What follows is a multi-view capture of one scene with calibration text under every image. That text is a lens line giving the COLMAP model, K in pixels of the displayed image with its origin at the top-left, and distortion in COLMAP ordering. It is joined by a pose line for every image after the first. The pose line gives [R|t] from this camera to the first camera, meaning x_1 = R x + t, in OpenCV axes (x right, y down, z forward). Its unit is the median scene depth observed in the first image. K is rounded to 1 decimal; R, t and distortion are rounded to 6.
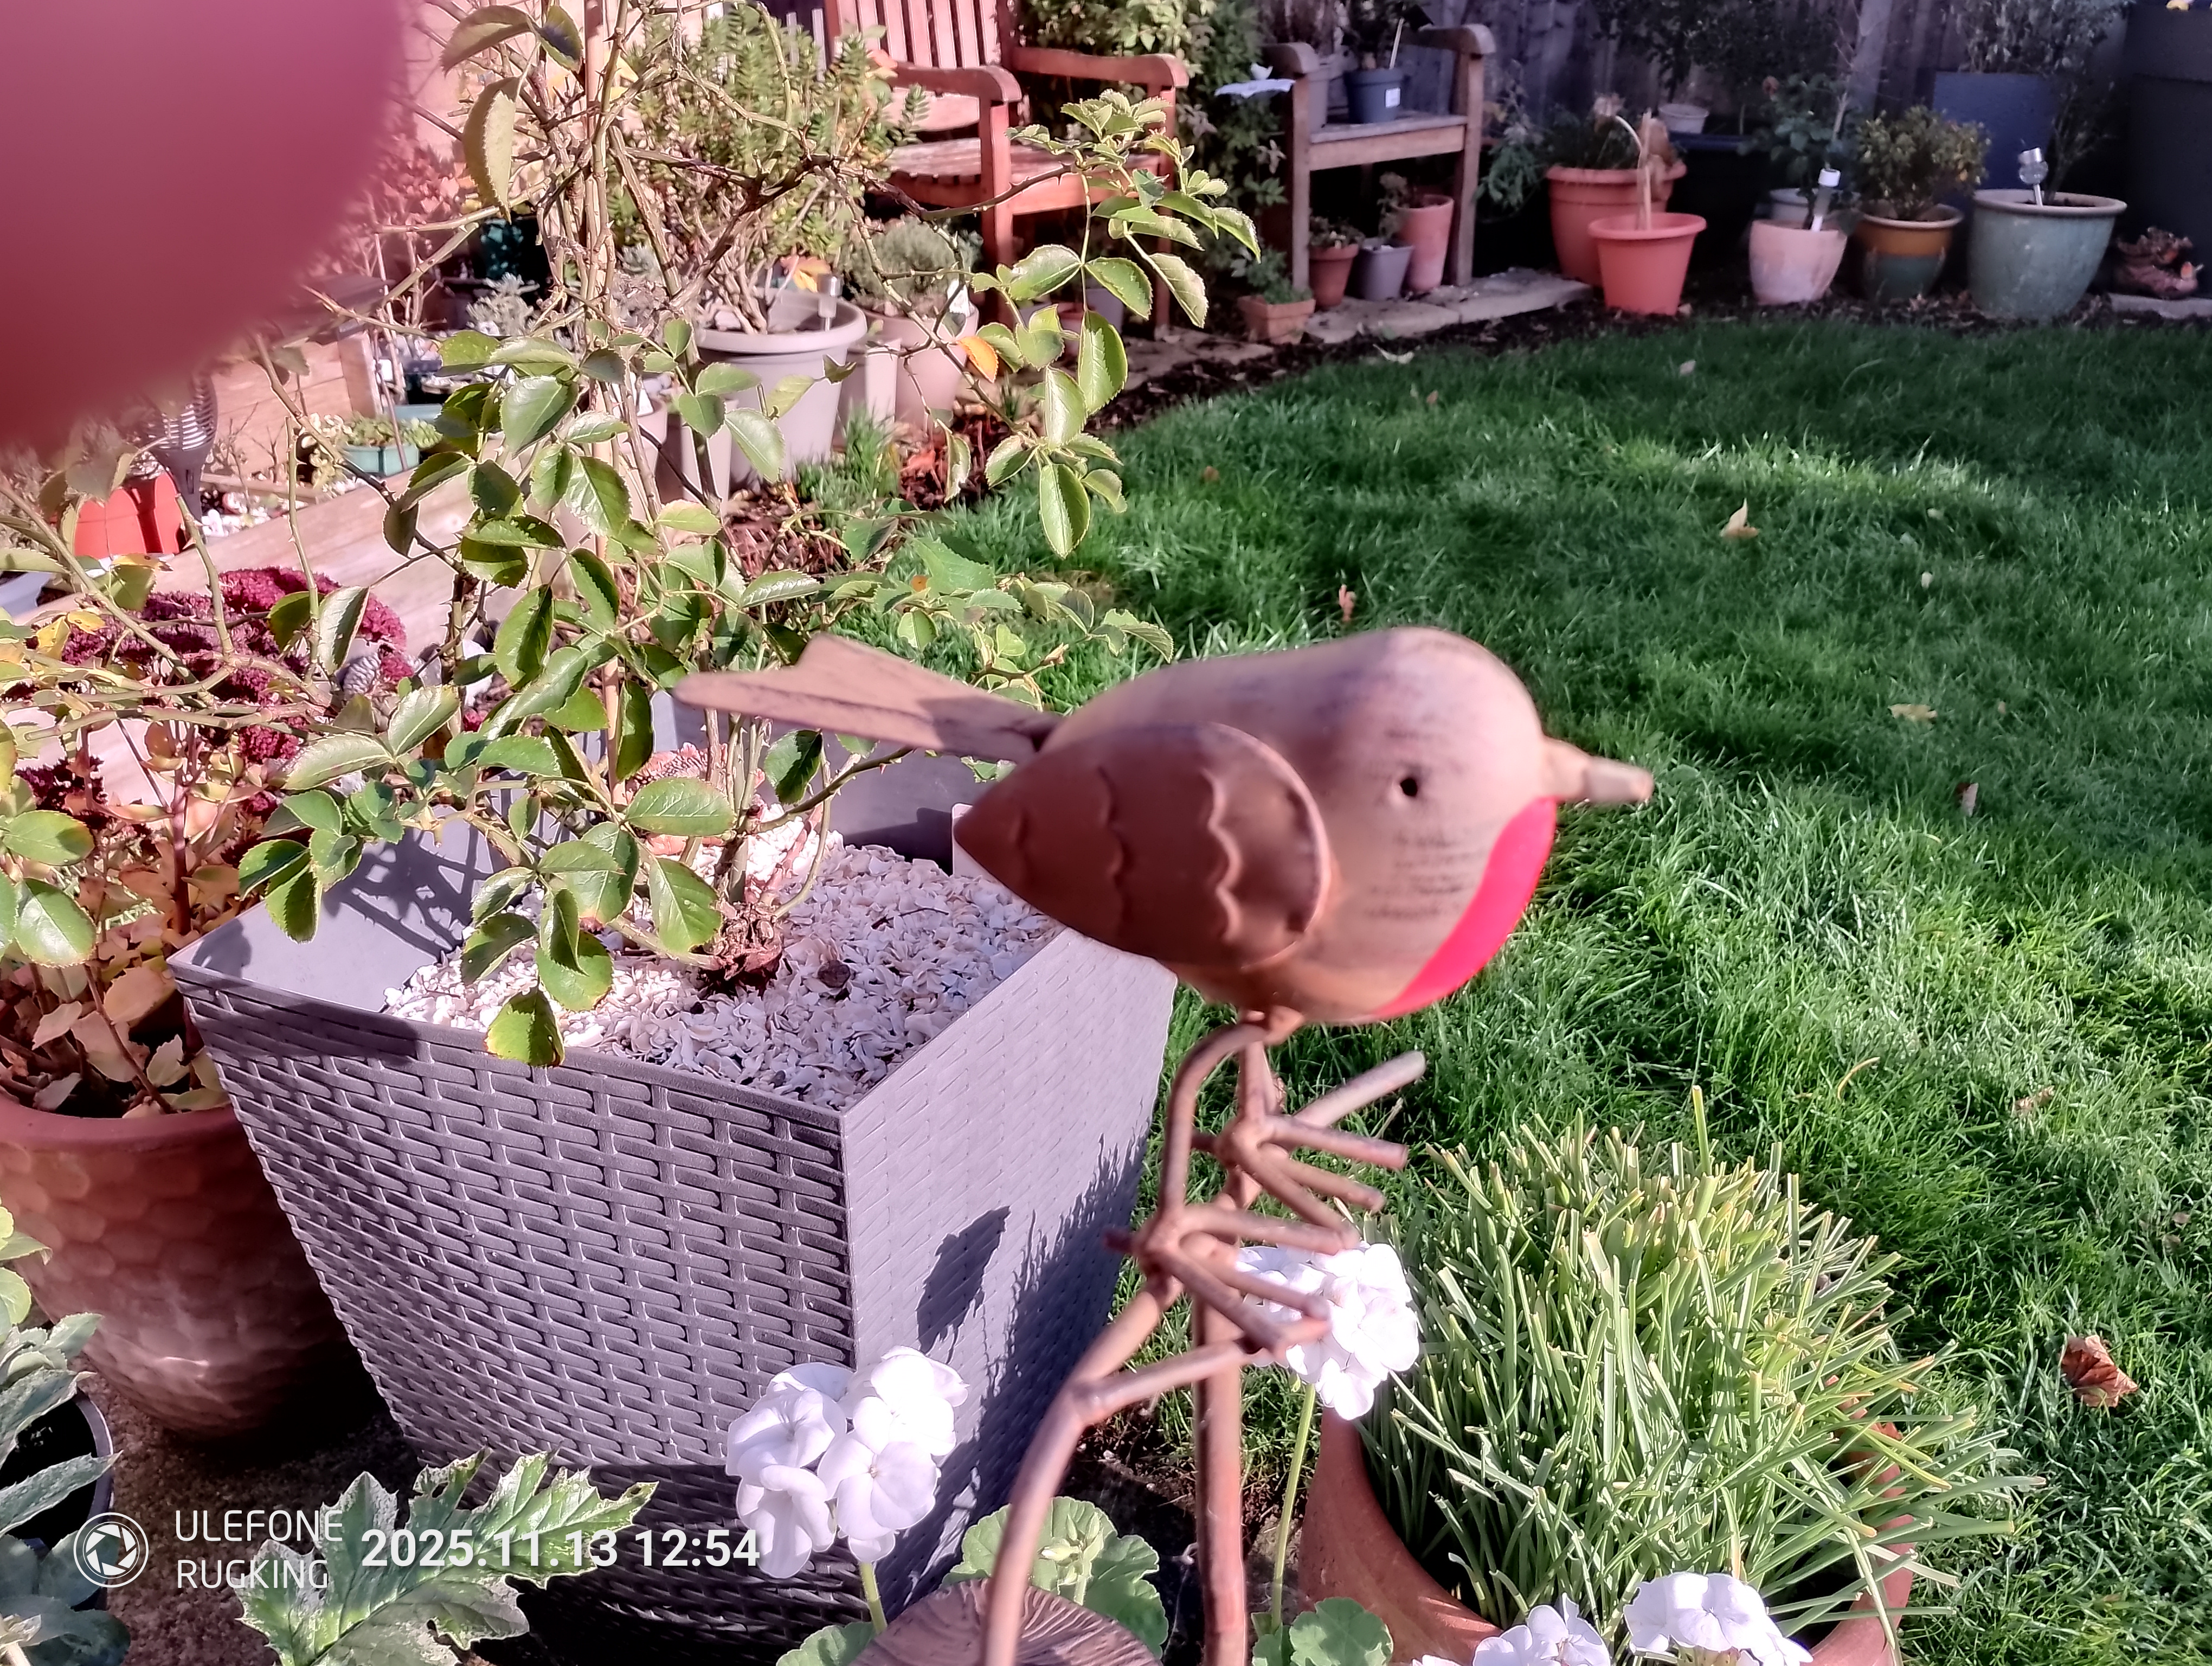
lens RADIAL K [[1700.0, 0, 1105.6], [0, 1700.0, 836.7], [0, 0, 1]] dist [-0.001677, -0.015696]
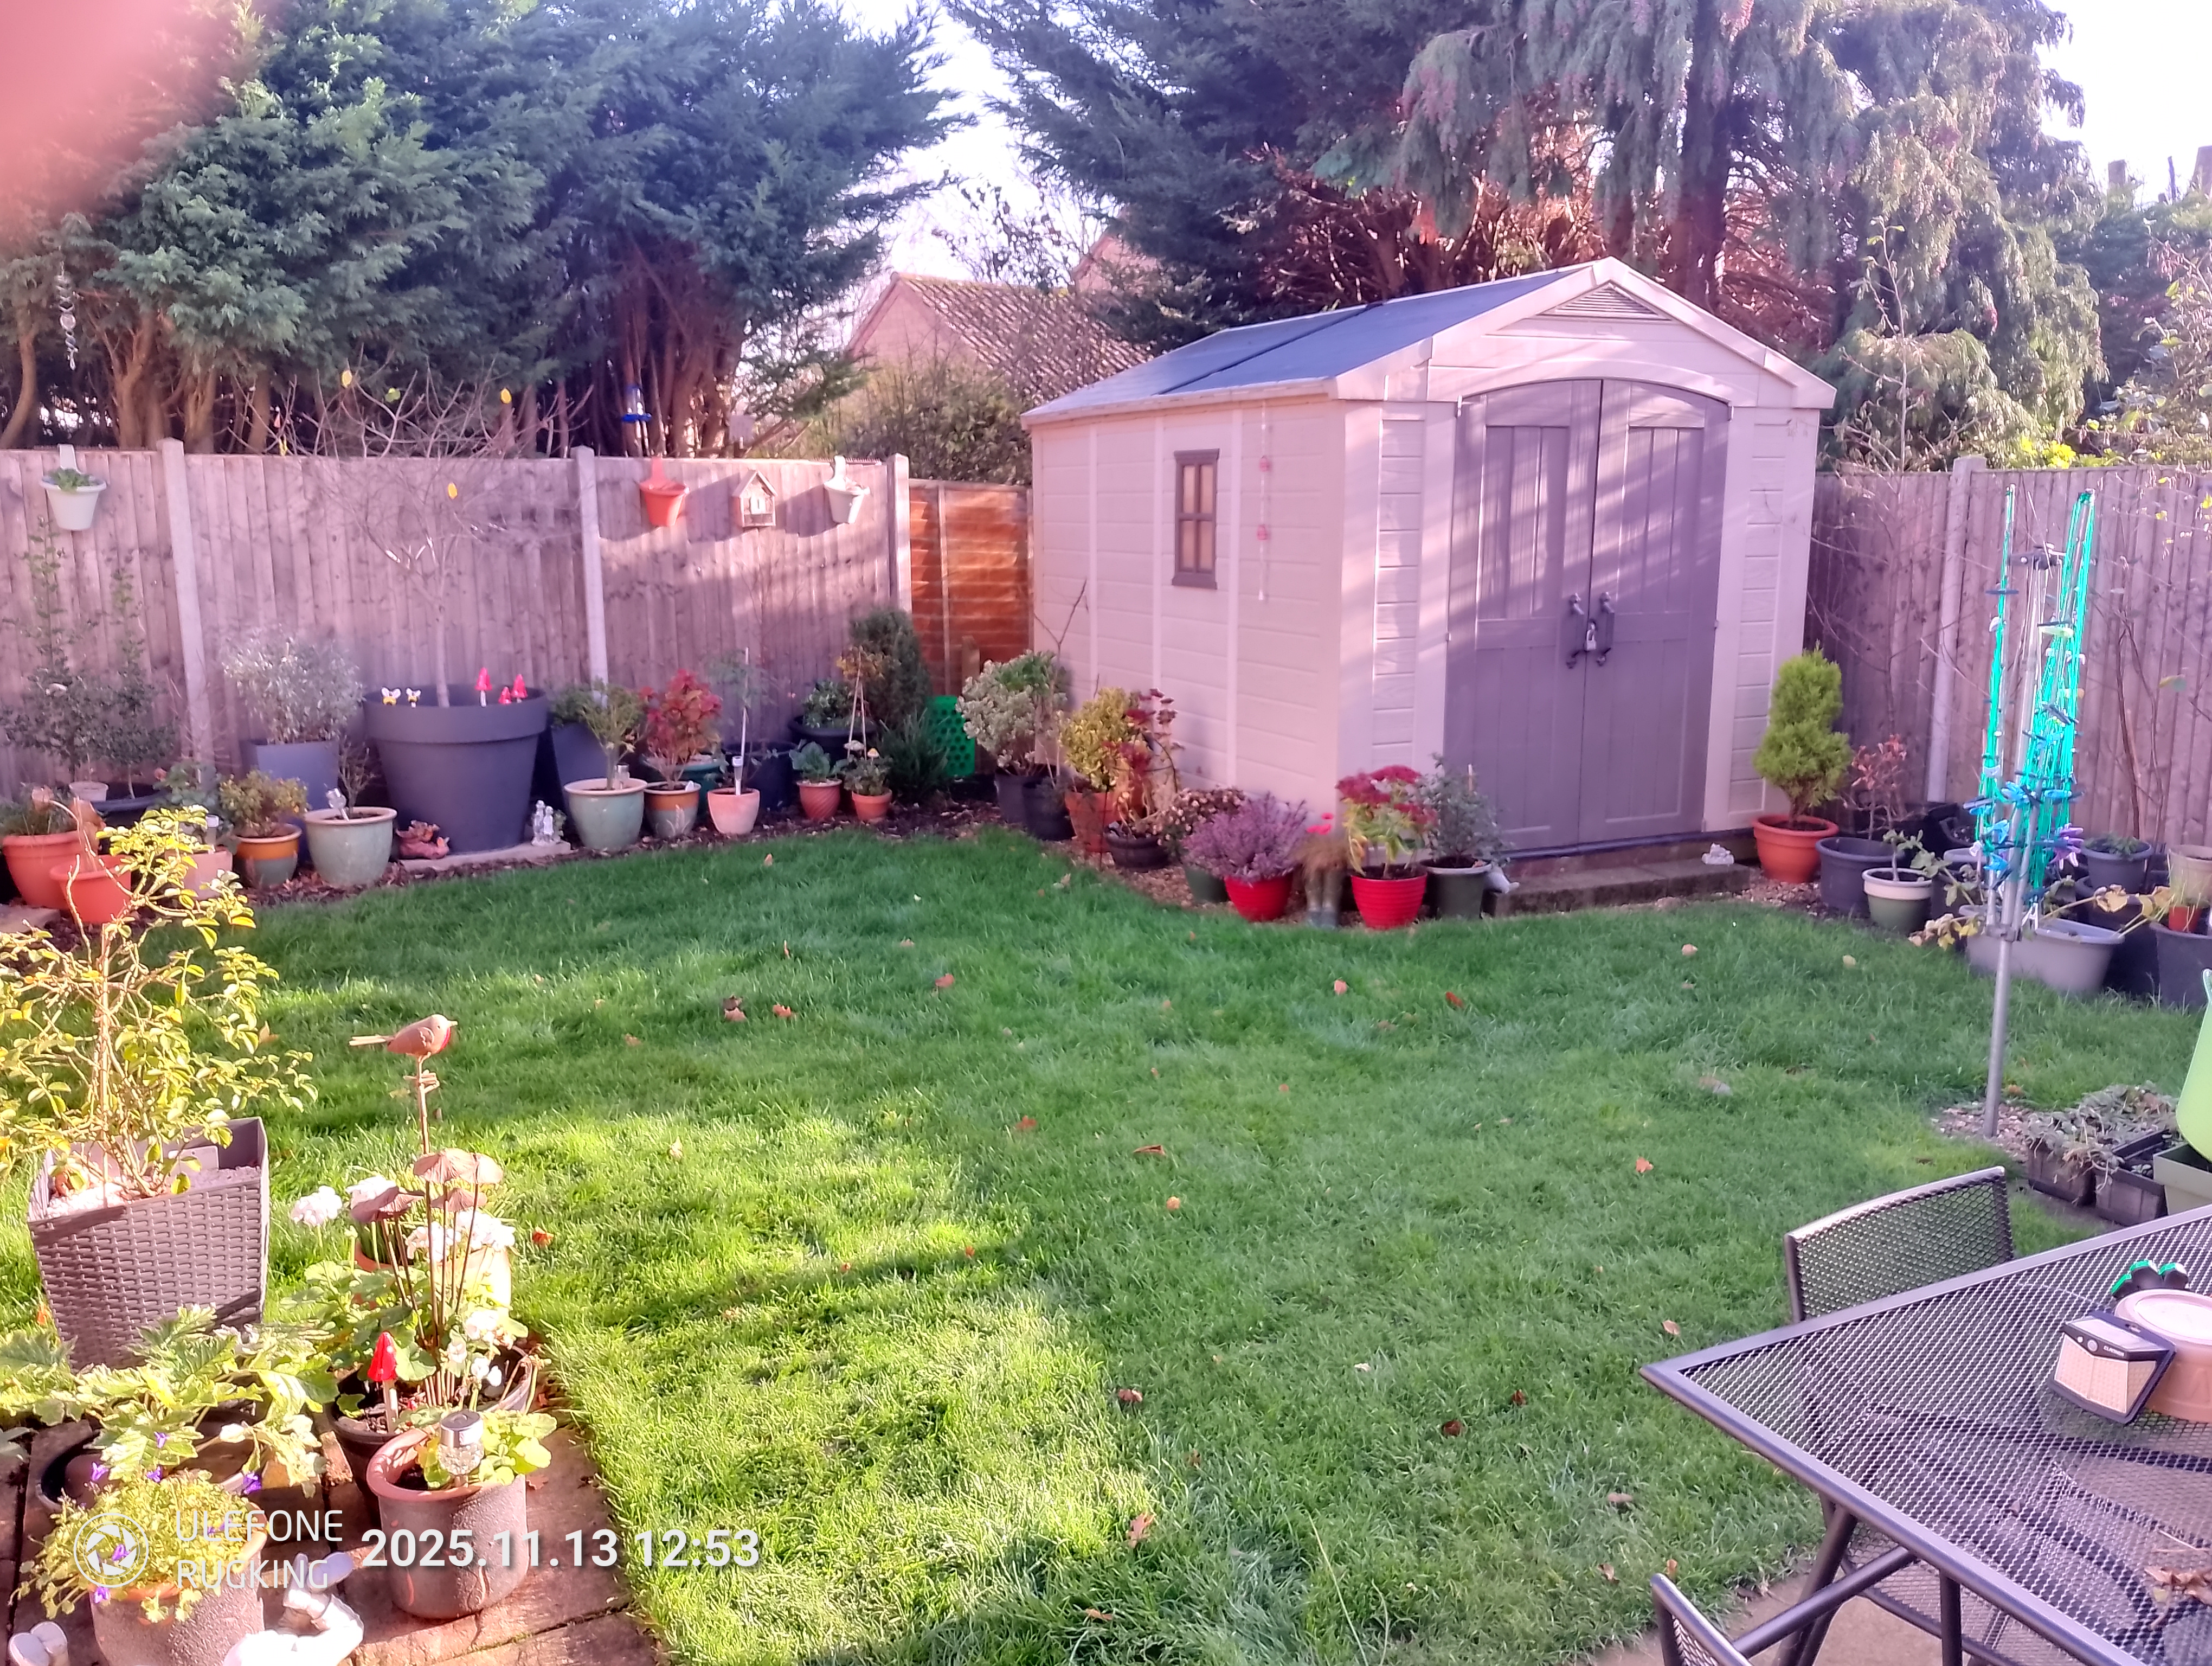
lens RADIAL K [[1700.0, 0, 1107.2], [0, 1700.0, 835.4], [0, 0, 1]] dist [-0.001677, -0.015696]
pose [[0.593616, -0.133638, 0.793574, -0.309125], [0.360398, 0.925846, -0.113675, 0.090677], [-0.719537, 0.353482, 0.597760, -0.492995]]
